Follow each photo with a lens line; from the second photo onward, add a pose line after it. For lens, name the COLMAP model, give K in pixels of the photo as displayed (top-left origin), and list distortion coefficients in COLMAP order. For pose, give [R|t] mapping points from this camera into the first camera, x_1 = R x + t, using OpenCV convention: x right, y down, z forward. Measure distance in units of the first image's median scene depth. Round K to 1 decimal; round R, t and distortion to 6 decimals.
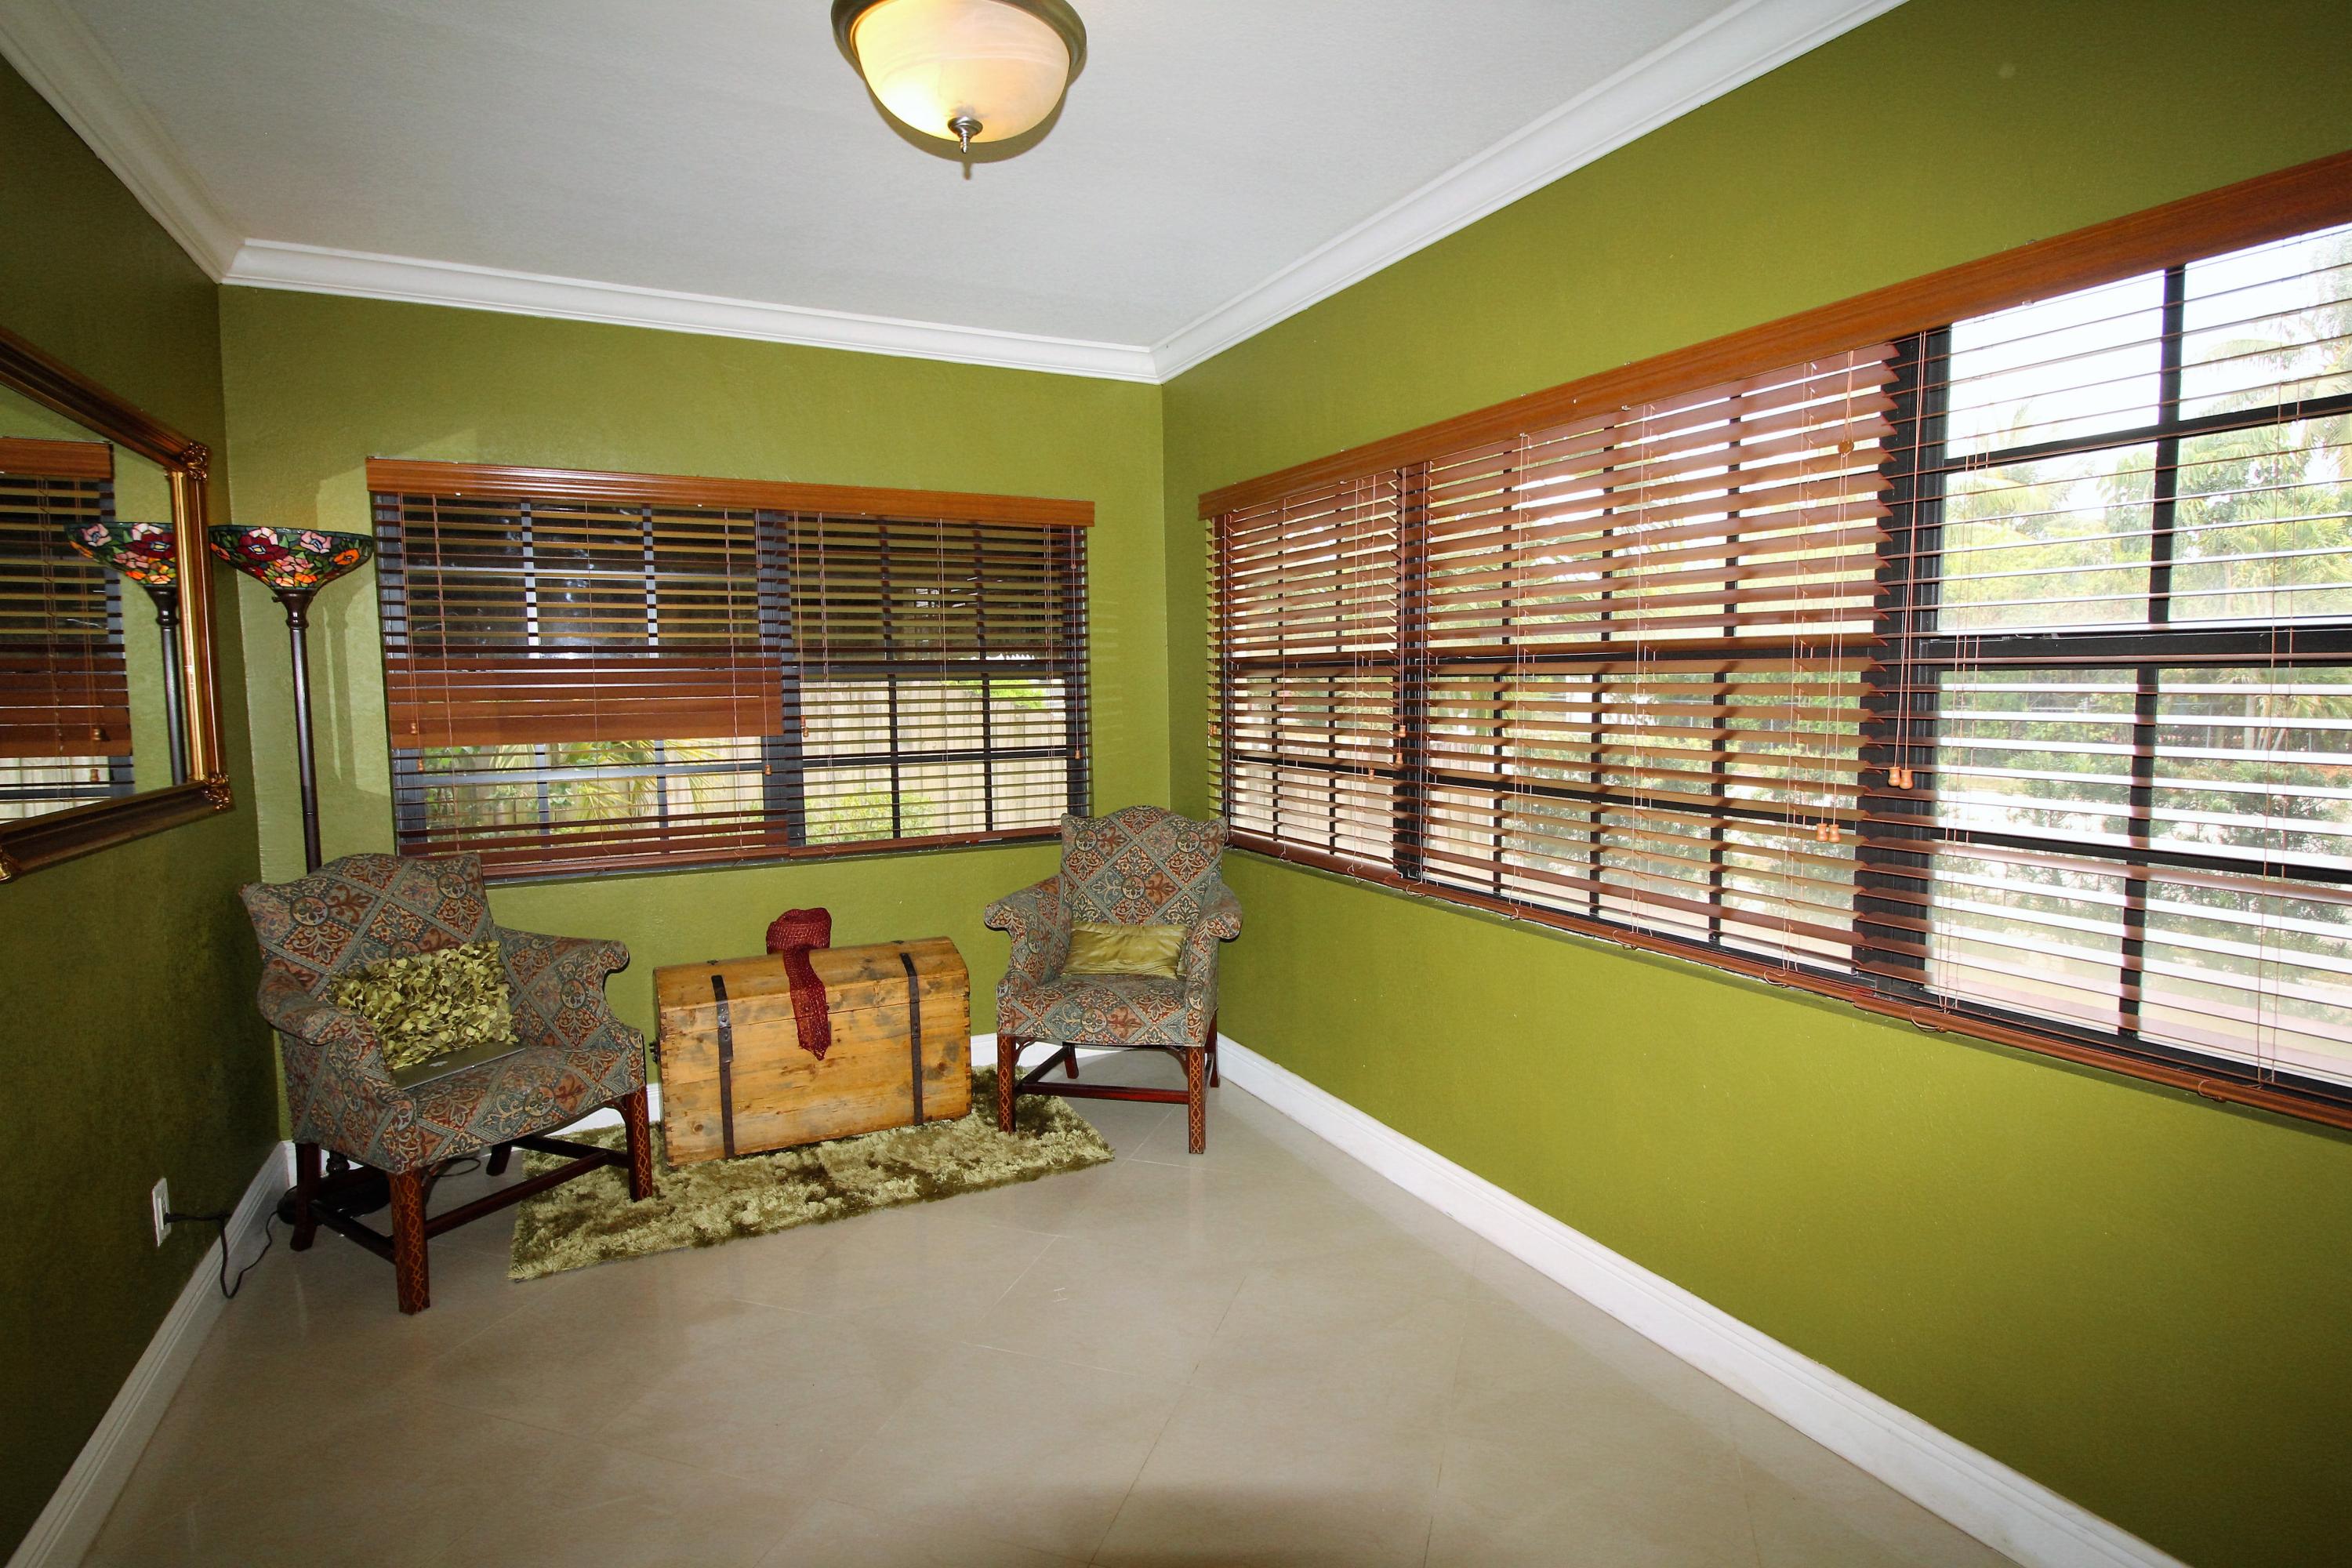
lens RADIAL K [[1203.1, 0, 1183.7], [0, 1203.1, 769.2], [0, 0, 1]] dist [-0.002211, -0.001129]
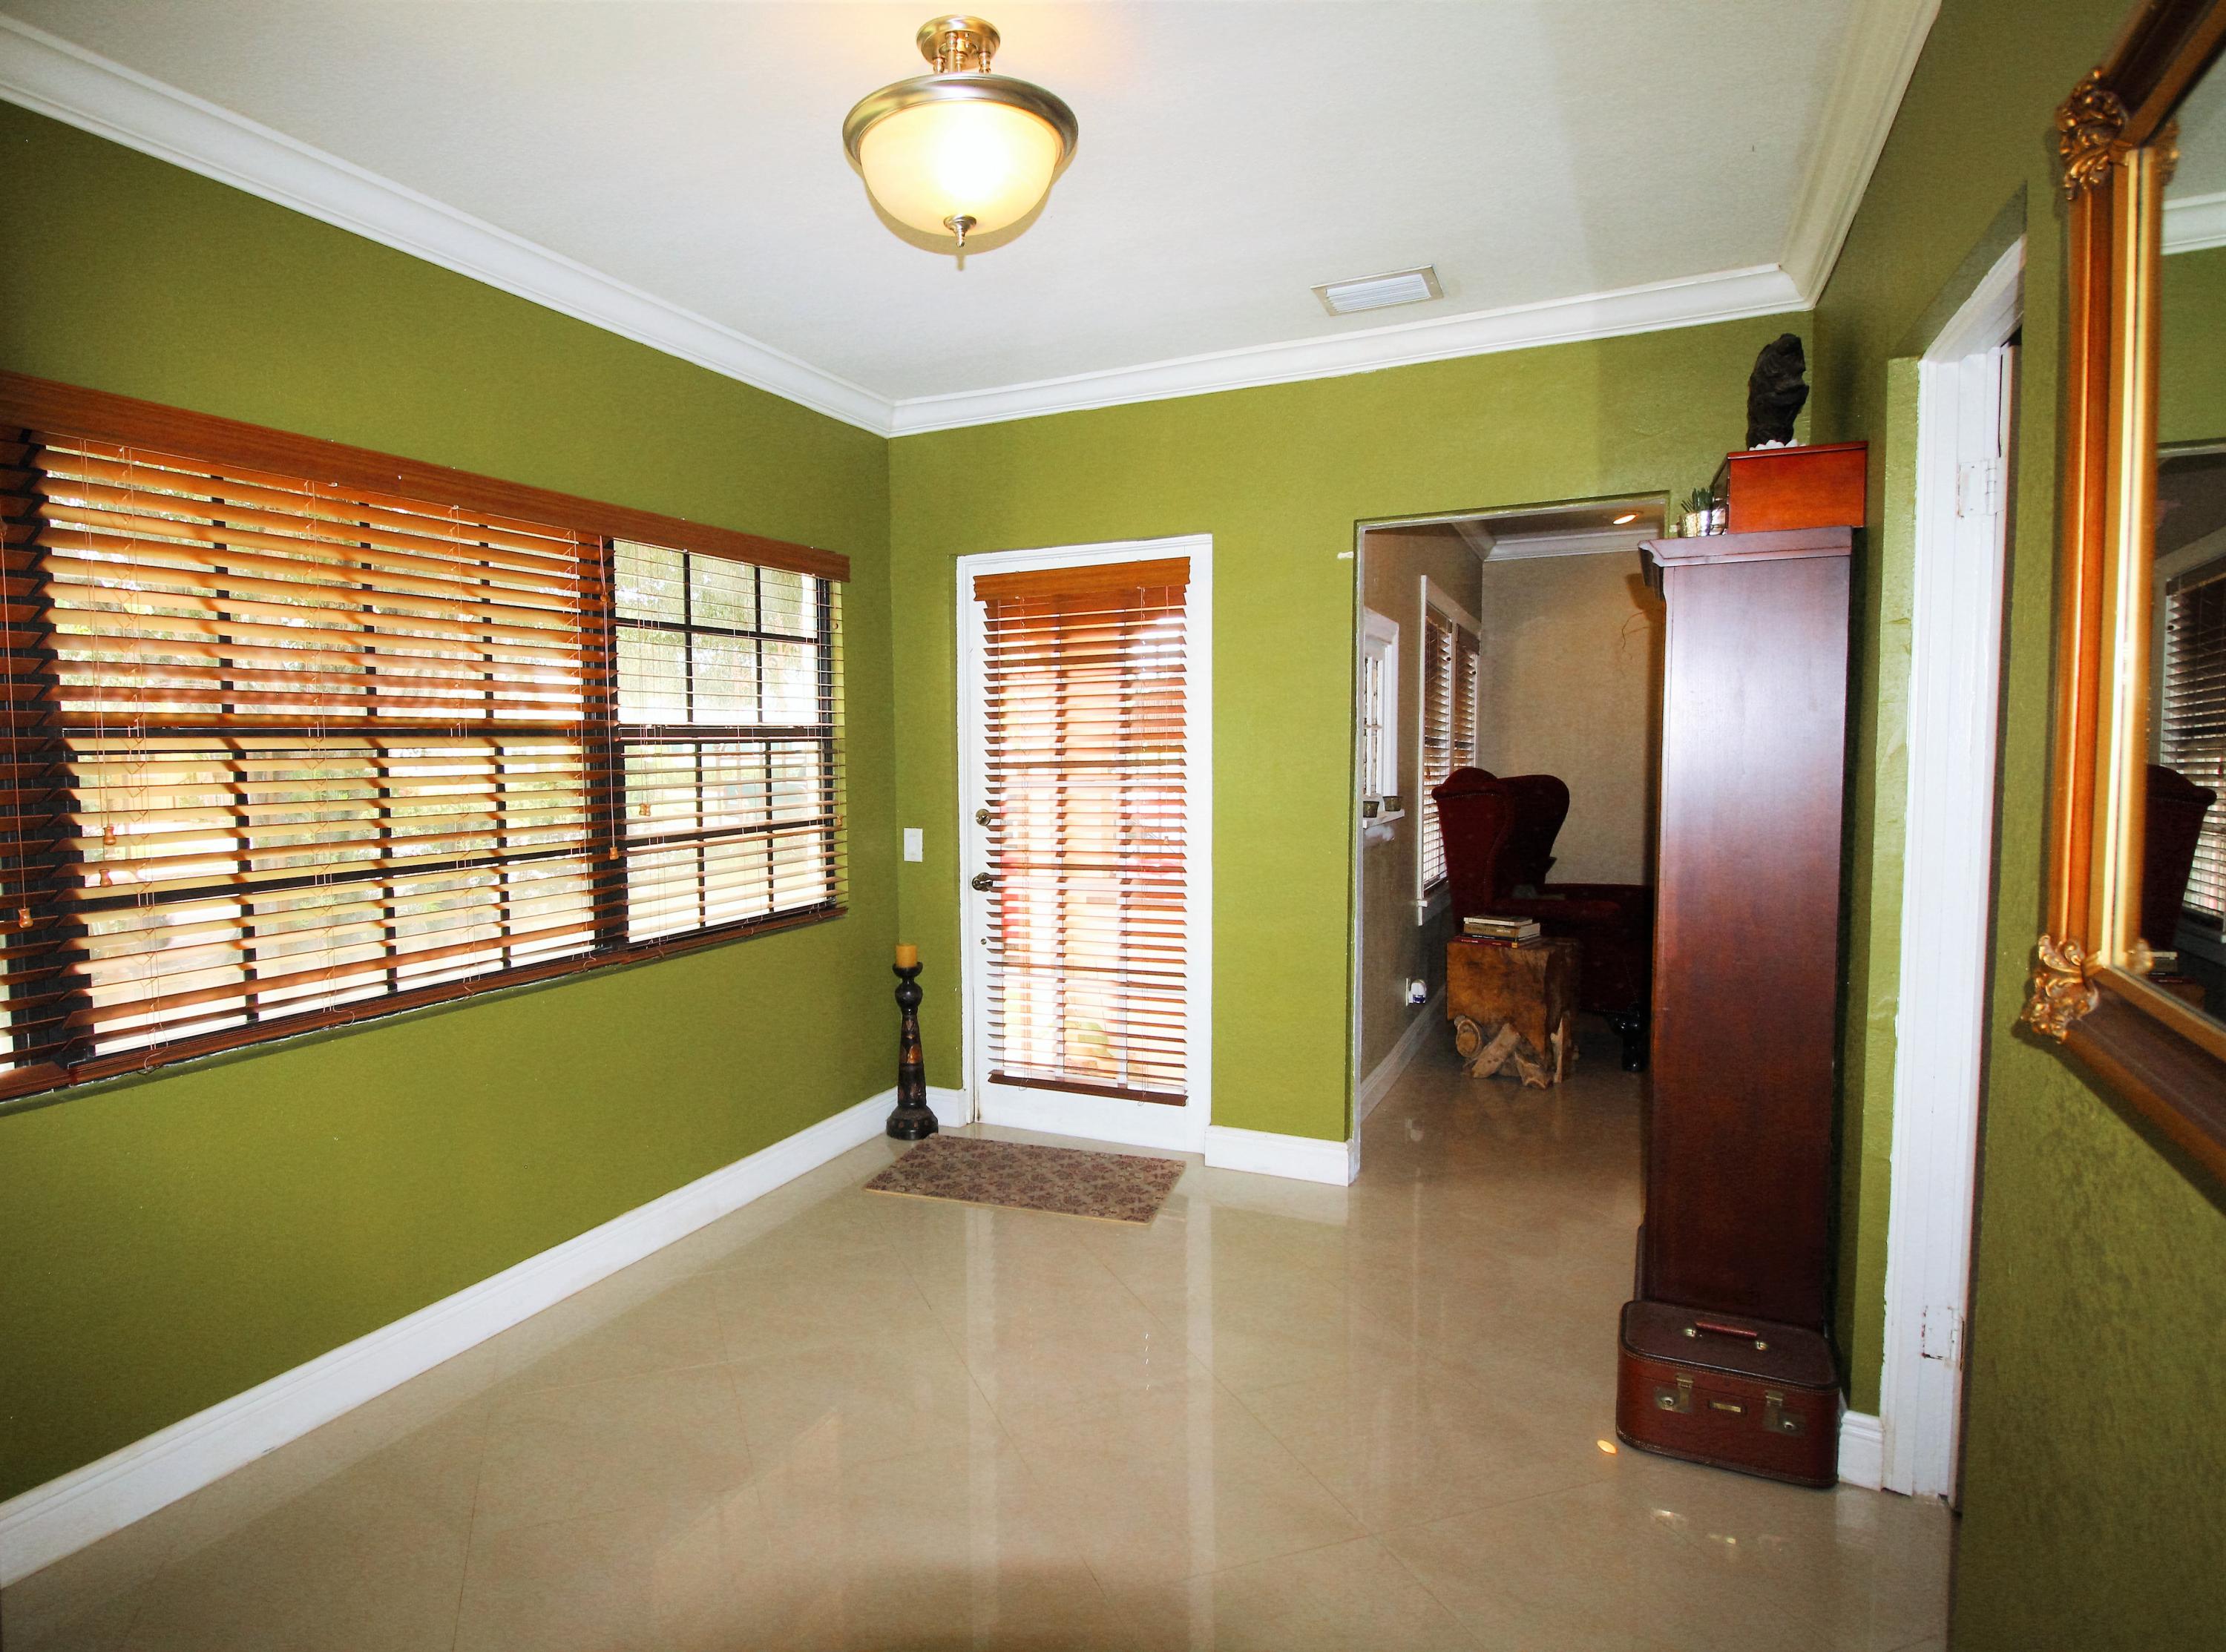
lens RADIAL K [[1153.5, 0, 1113.0], [0, 1153.5, 826.0], [0, 0, 1]] dist [-0.000940, -0.000076]
pose [[-0.627300, -0.032326, 0.778106, -0.906510], [0.090008, 0.989433, 0.113669, -0.080393], [-0.773559, 0.141341, -0.617762, 1.302081]]
